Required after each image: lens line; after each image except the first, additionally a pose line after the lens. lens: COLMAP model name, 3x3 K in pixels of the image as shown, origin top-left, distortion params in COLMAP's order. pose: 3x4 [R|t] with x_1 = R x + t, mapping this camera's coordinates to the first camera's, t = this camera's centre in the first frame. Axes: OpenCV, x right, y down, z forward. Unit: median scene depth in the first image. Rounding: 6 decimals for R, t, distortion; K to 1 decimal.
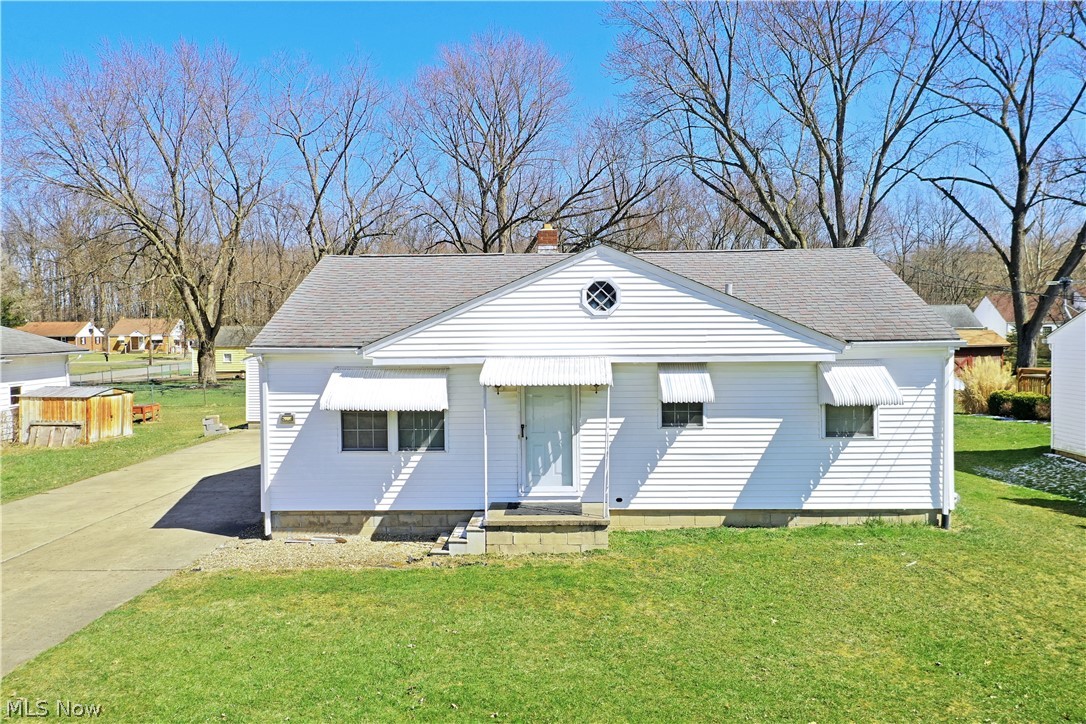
lens RADIAL K [[864.9, 0, 543.0], [0, 864.9, 362.0], [0, 0, 1]] dist [0.015228, 0.004541]
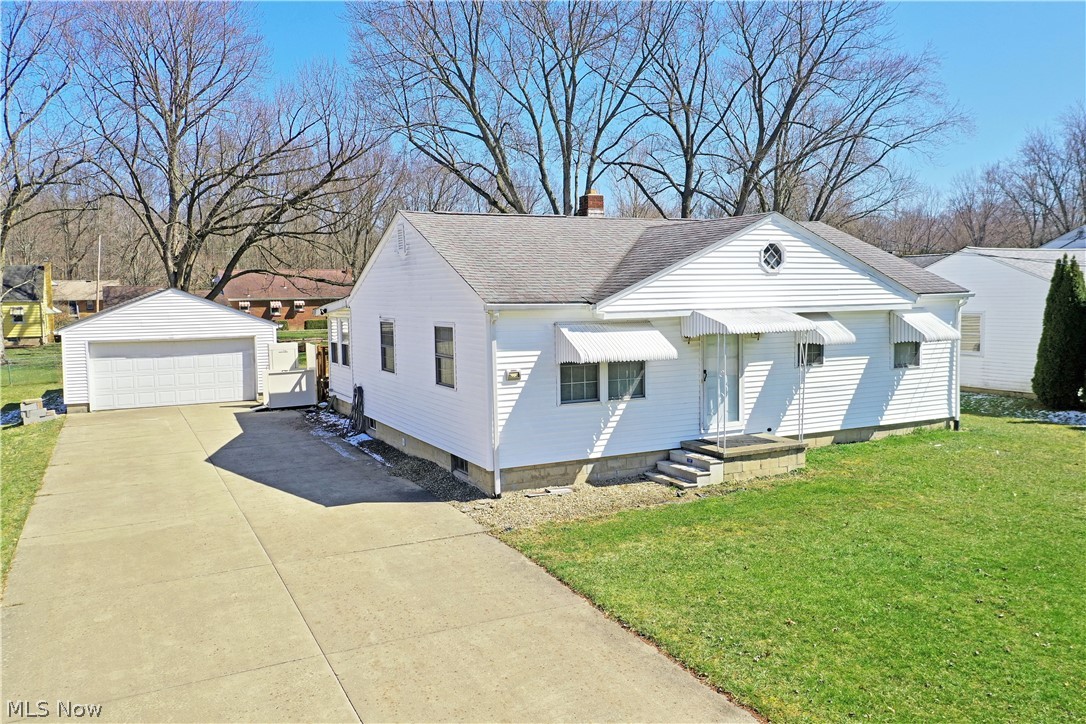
lens RADIAL K [[864.9, 0, 543.0], [0, 864.9, 362.0], [0, 0, 1]] dist [0.015228, 0.004541]
pose [[0.875743, -0.042128, 0.480936, -0.747237], [0.024736, 0.998792, 0.042449, 0.008791], [-0.482143, -0.025278, 0.875728, 0.113749]]
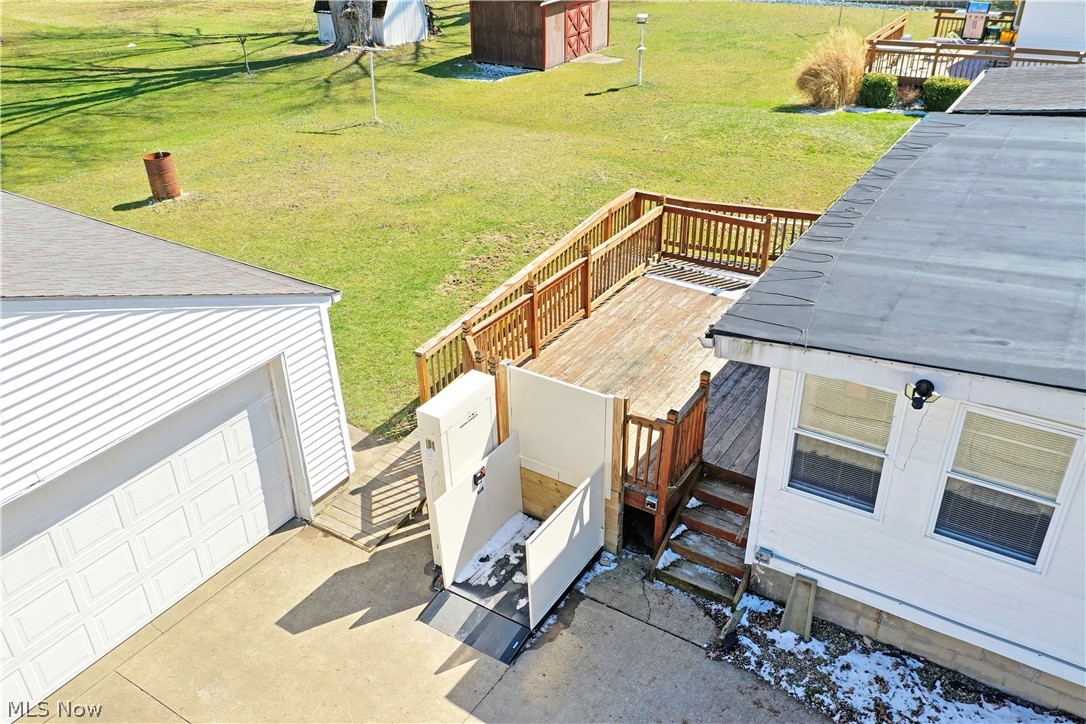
lens RADIAL K [[864.9, 0, 543.0], [0, 864.9, 362.0], [0, 0, 1]] dist [0.015228, 0.004541]
pose [[0.507881, -0.421375, 0.751332, -0.730233], [0.040038, 0.882799, 0.468042, -0.254156], [-0.860496, -0.207628, 0.465228, 1.740459]]
